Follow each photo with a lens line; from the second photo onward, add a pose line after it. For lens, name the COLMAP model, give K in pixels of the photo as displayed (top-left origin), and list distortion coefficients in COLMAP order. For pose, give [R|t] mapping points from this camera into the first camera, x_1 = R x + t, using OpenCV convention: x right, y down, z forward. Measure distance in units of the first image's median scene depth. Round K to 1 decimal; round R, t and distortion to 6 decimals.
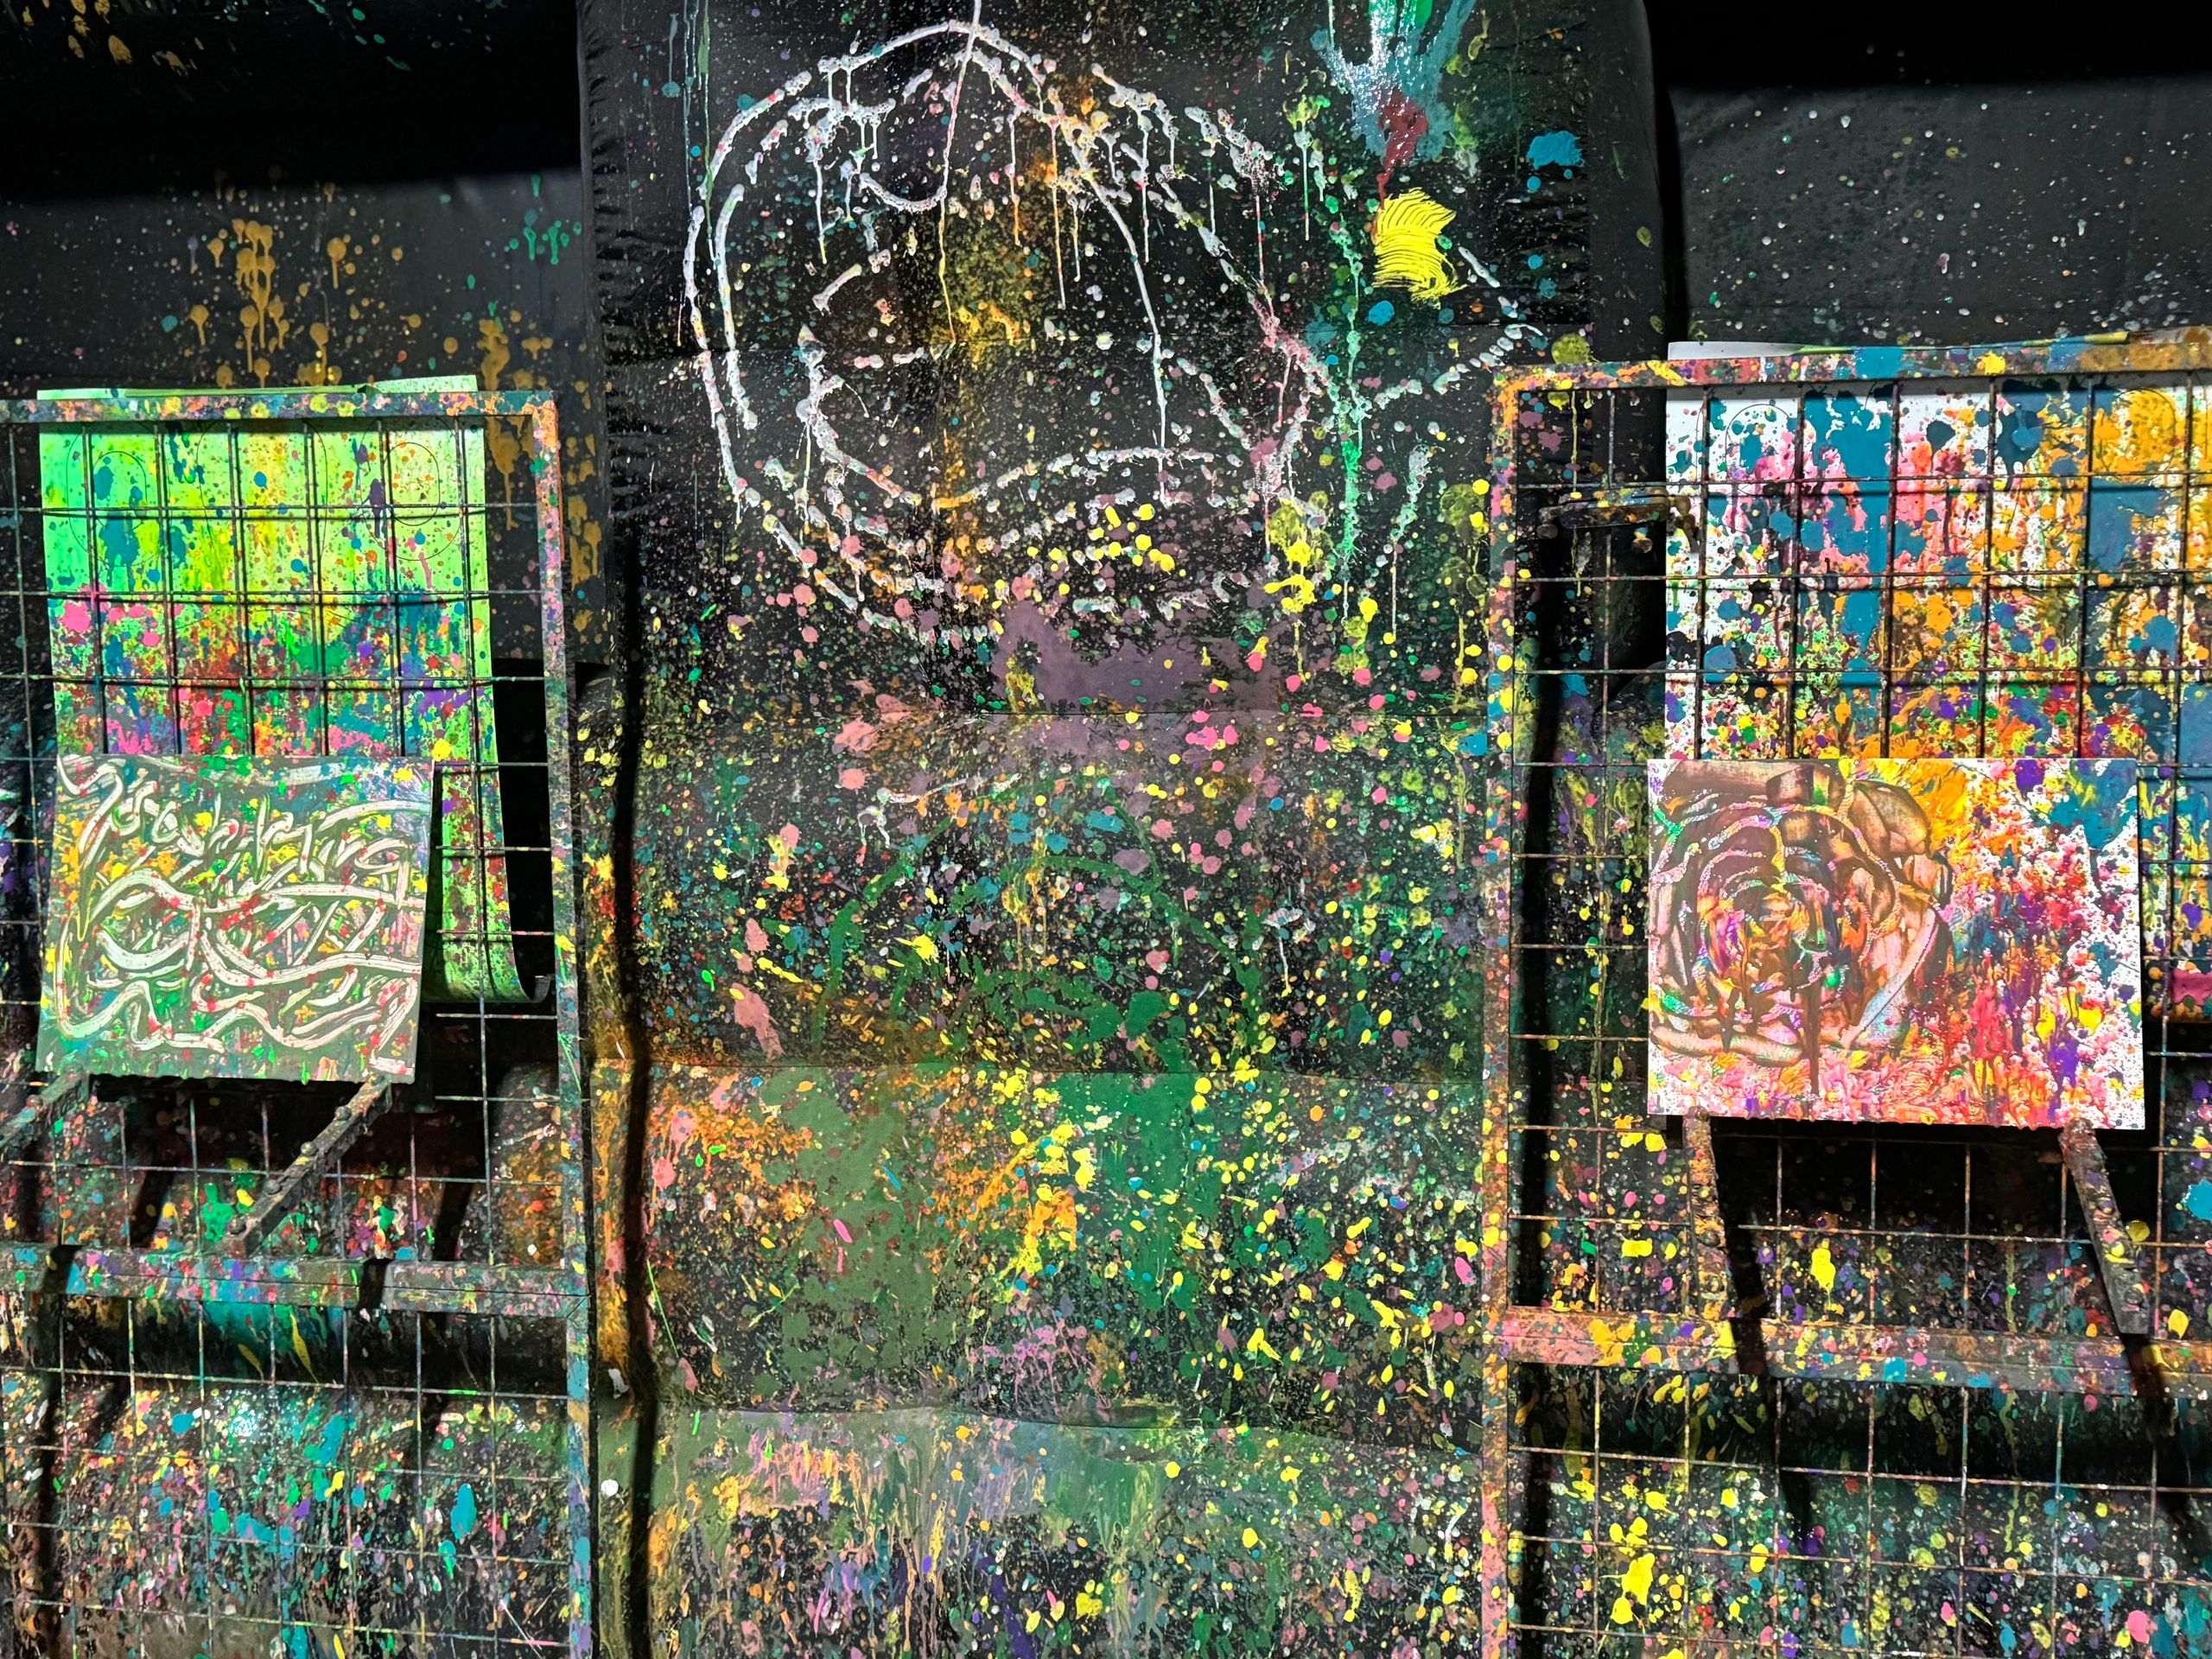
lens RADIAL K [[2524.3, 0, 1077.9], [0, 2524.3, 817.9], [0, 0, 1]] dist [0.217781, -0.488048]
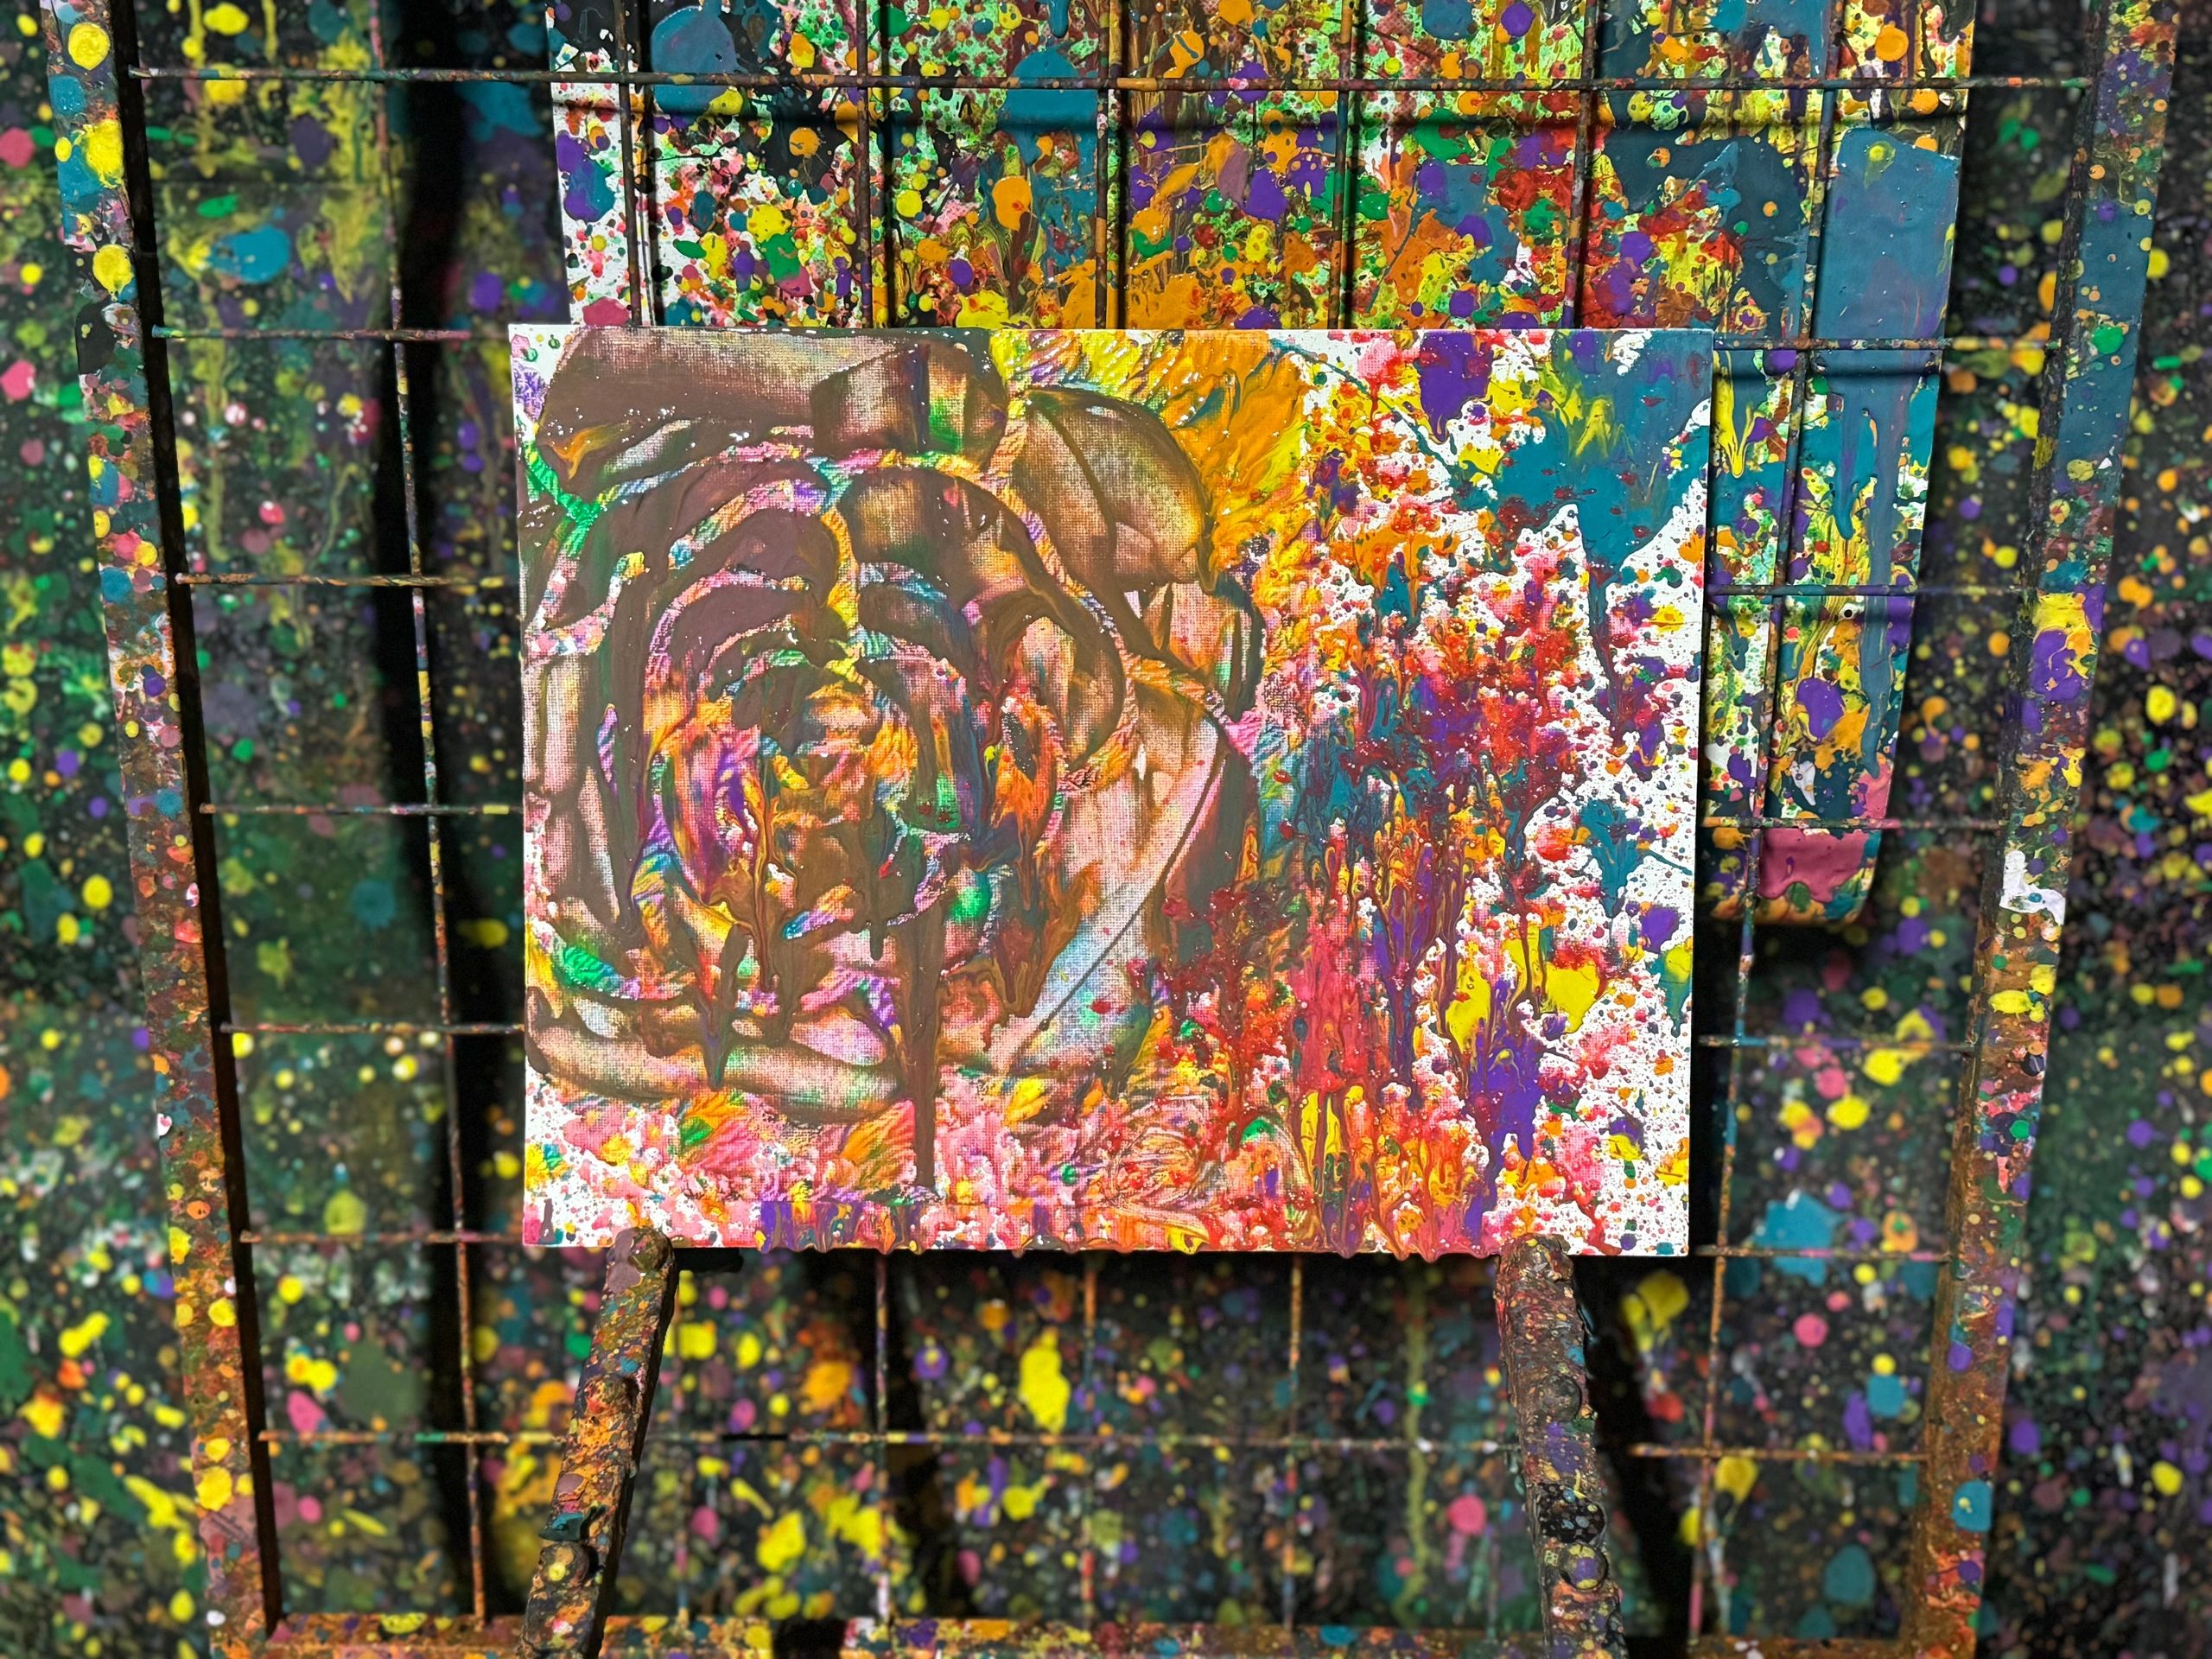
lens RADIAL K [[2603.9, 0, 1106.0], [0, 2603.9, 829.5], [0, 0, 1]] dist [0.223423, -0.546135]
pose [[0.984989, -0.038381, 0.168294, 0.221163], [0.001087, 0.976326, 0.216302, -0.031366], [-0.172611, -0.212872, 0.961712, 0.546231]]
